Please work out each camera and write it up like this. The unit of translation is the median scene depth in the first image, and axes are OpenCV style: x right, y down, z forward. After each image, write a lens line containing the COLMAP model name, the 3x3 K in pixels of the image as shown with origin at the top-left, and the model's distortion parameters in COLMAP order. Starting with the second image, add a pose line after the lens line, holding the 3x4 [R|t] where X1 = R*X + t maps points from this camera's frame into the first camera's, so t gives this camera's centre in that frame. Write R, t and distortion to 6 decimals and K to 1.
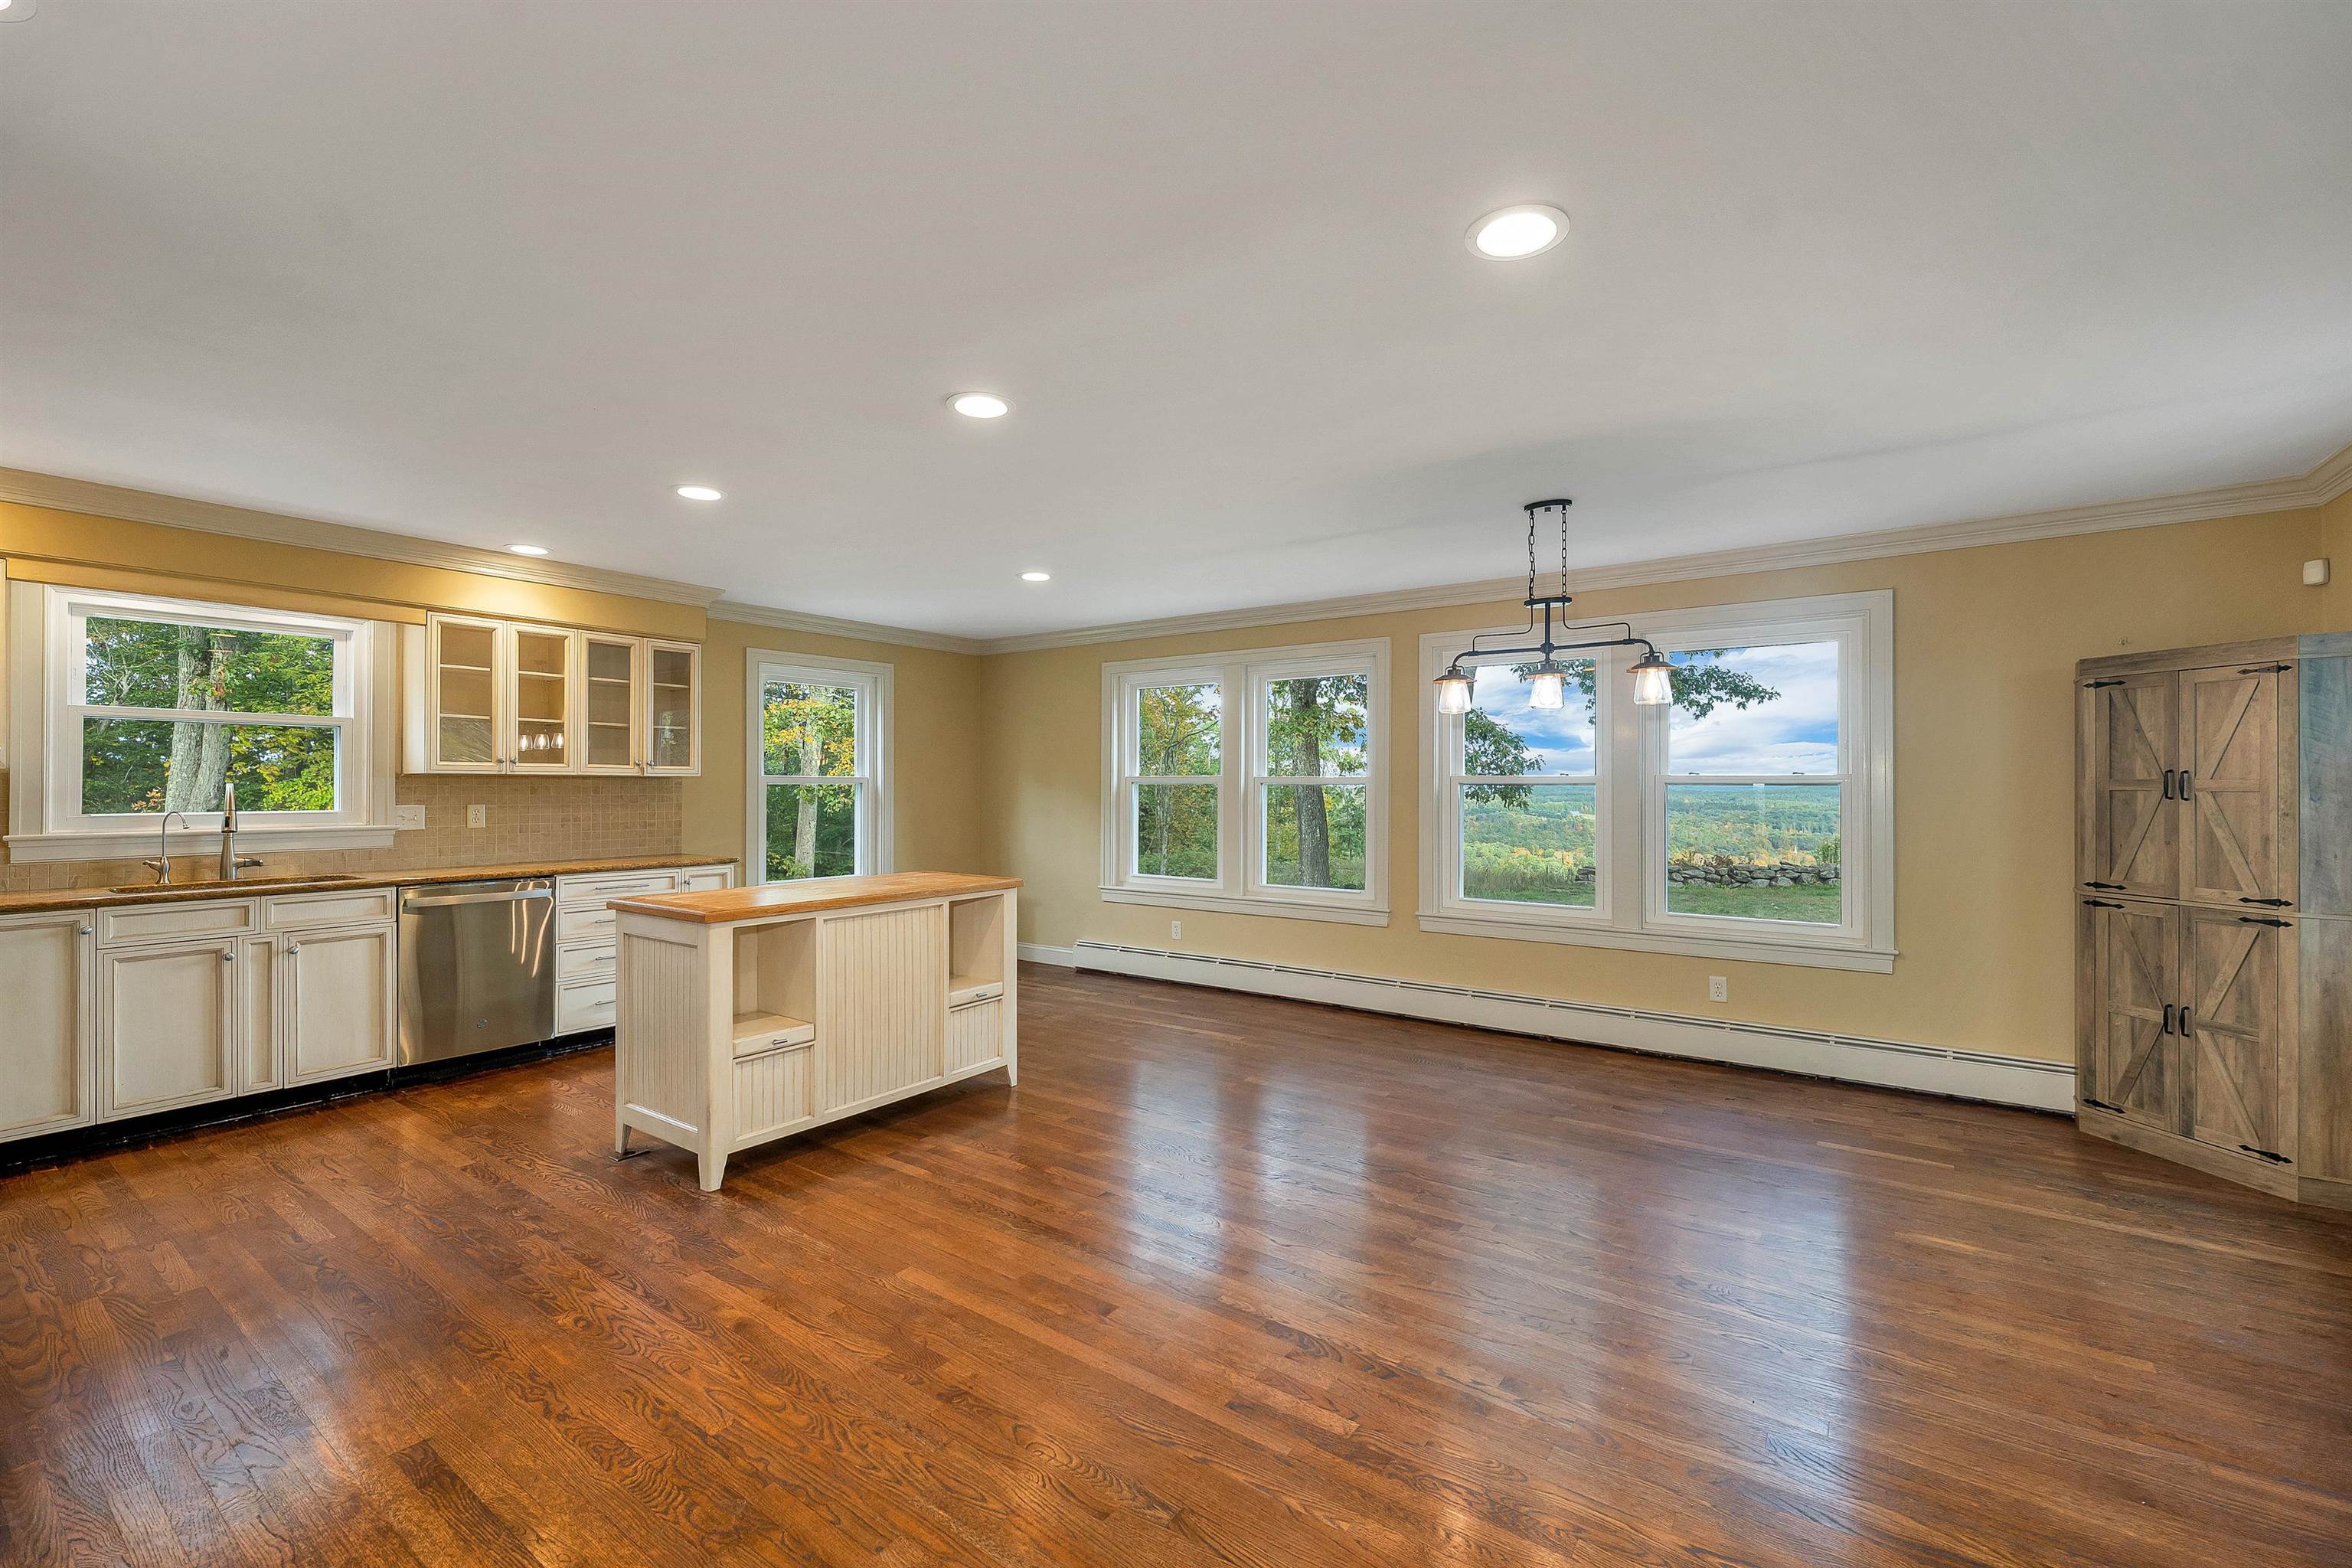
lens RADIAL K [[980.9, 0, 1176.0], [0, 980.9, 784.0], [0, 0, 1]] dist [0.000930, -0.000136]
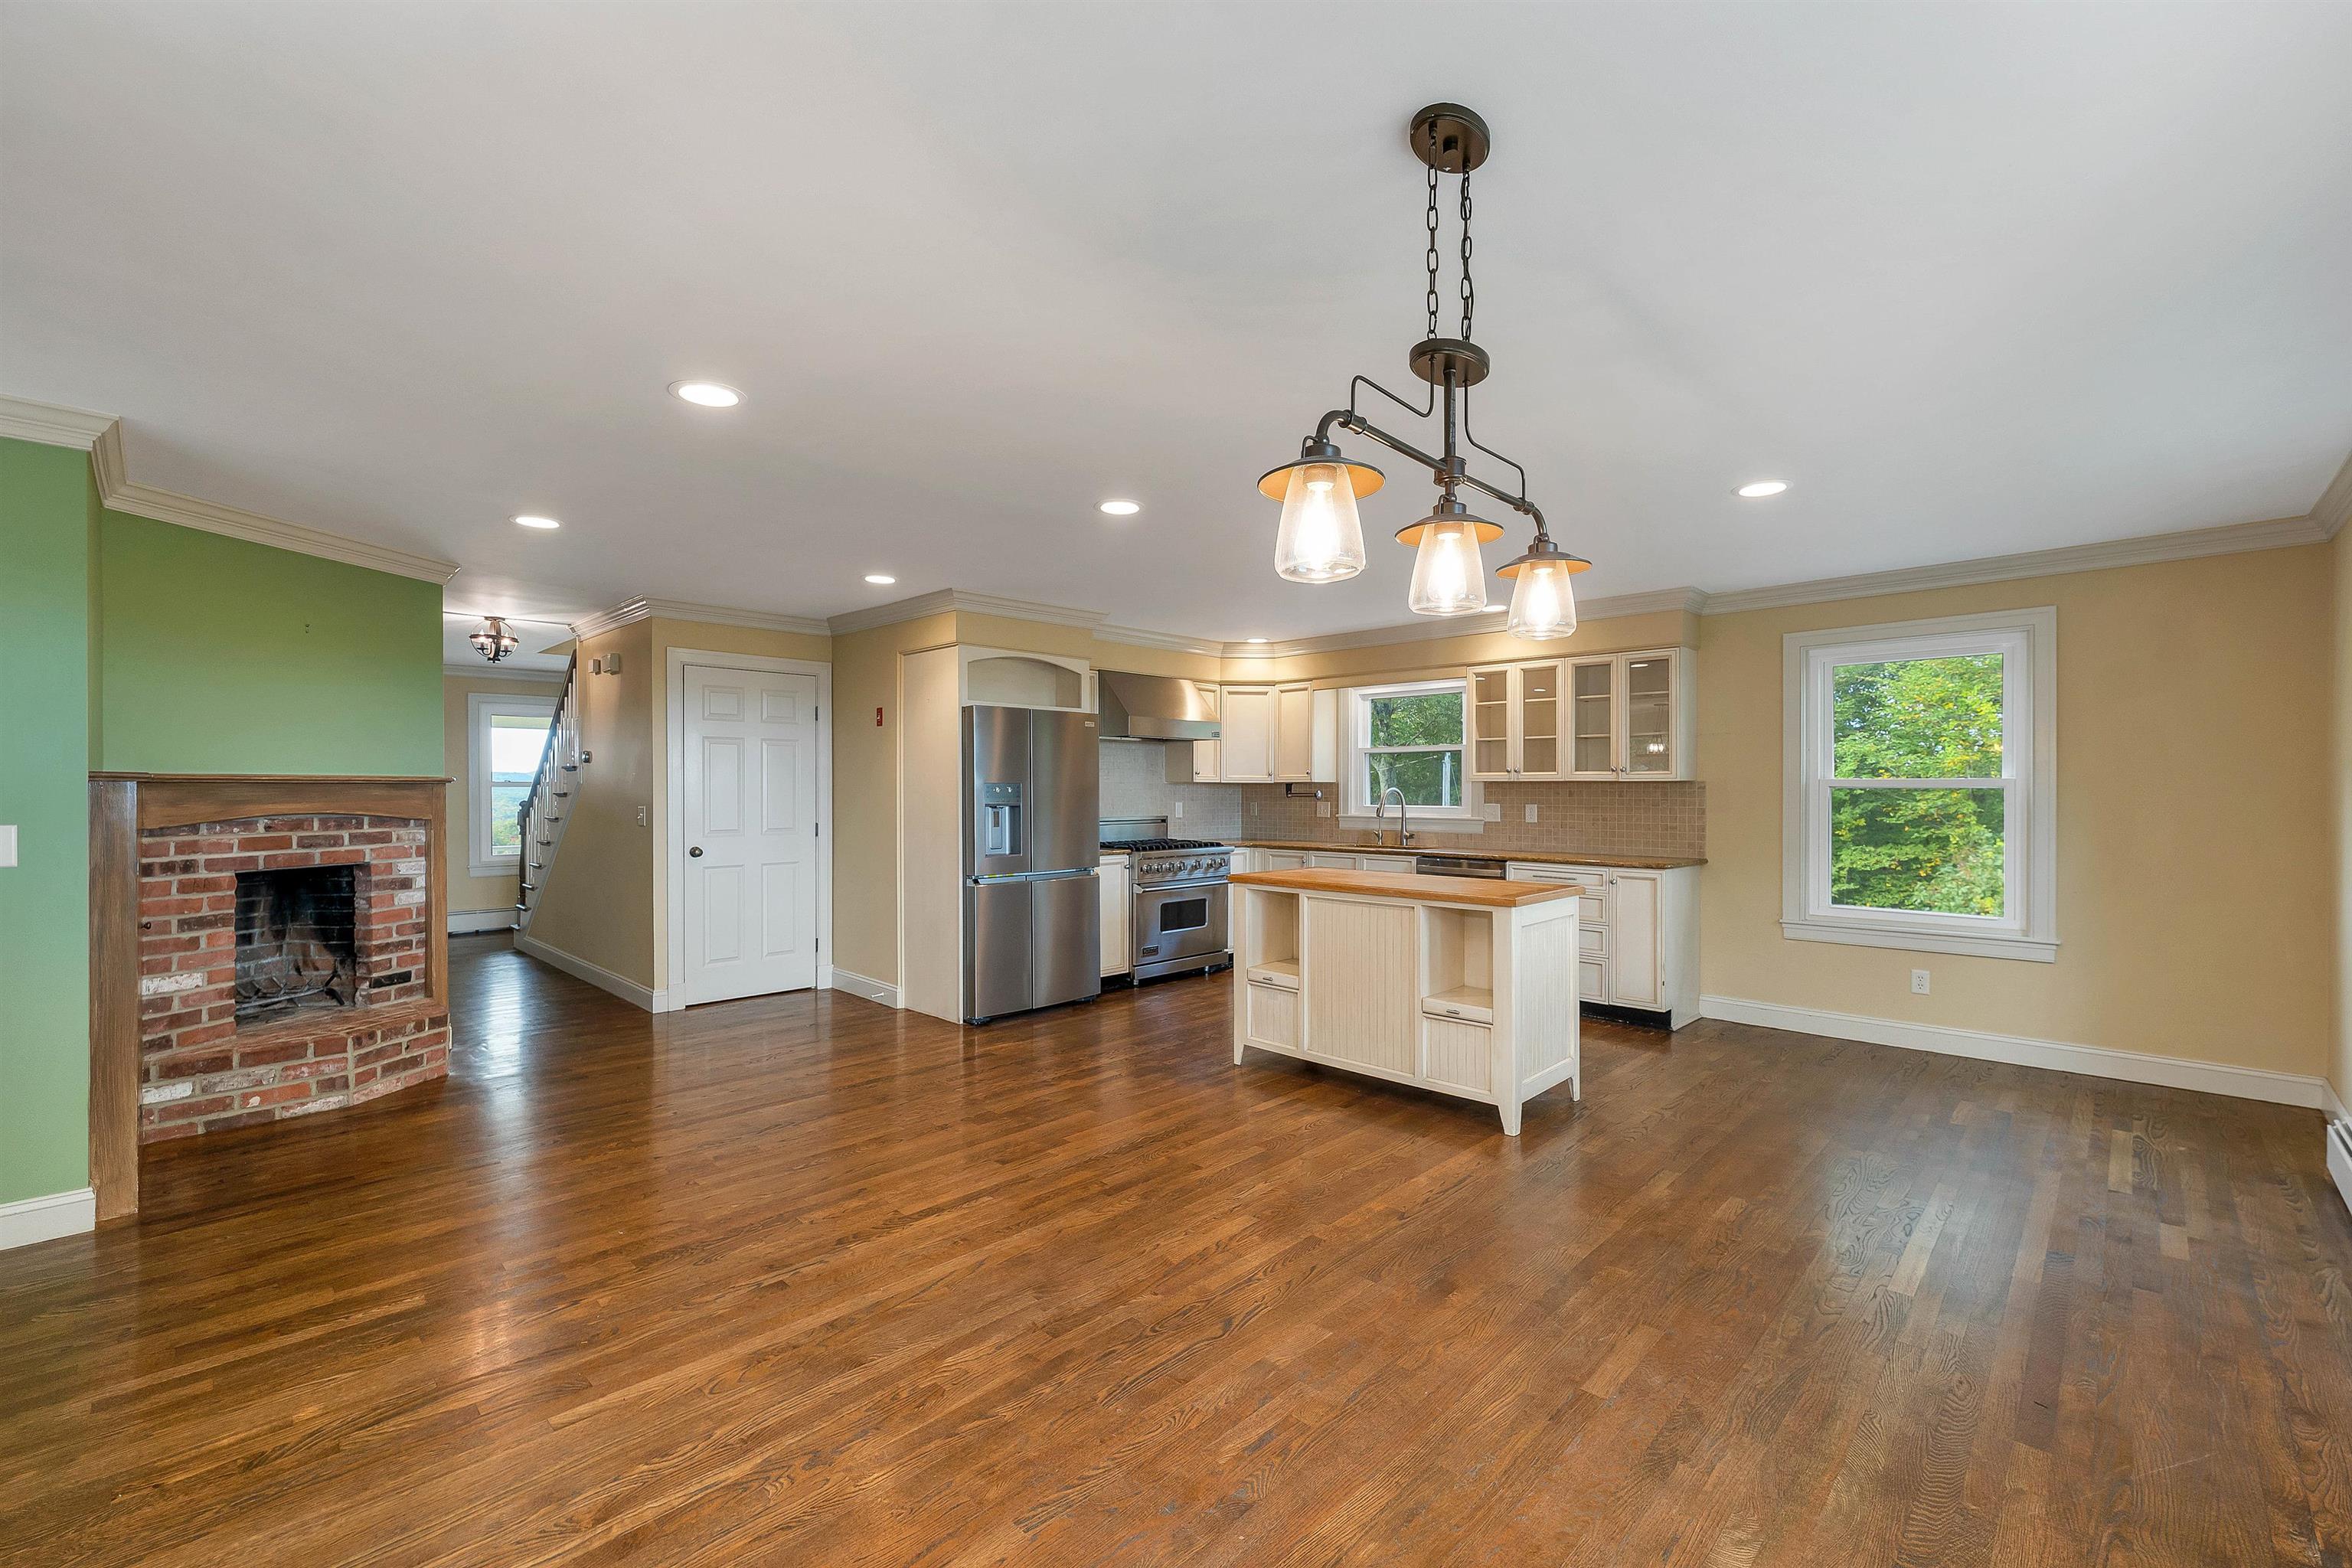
lens RADIAL K [[980.2, 0, 1176.0], [0, 980.2, 784.0], [0, 0, 1]] dist [0.000229, -0.000016]
pose [[-0.155471, -0.007248, -0.987814, 0.709692], [0.000539, 0.999972, -0.007422, 0.003761], [0.987840, -0.001687, -0.155463, 0.812941]]
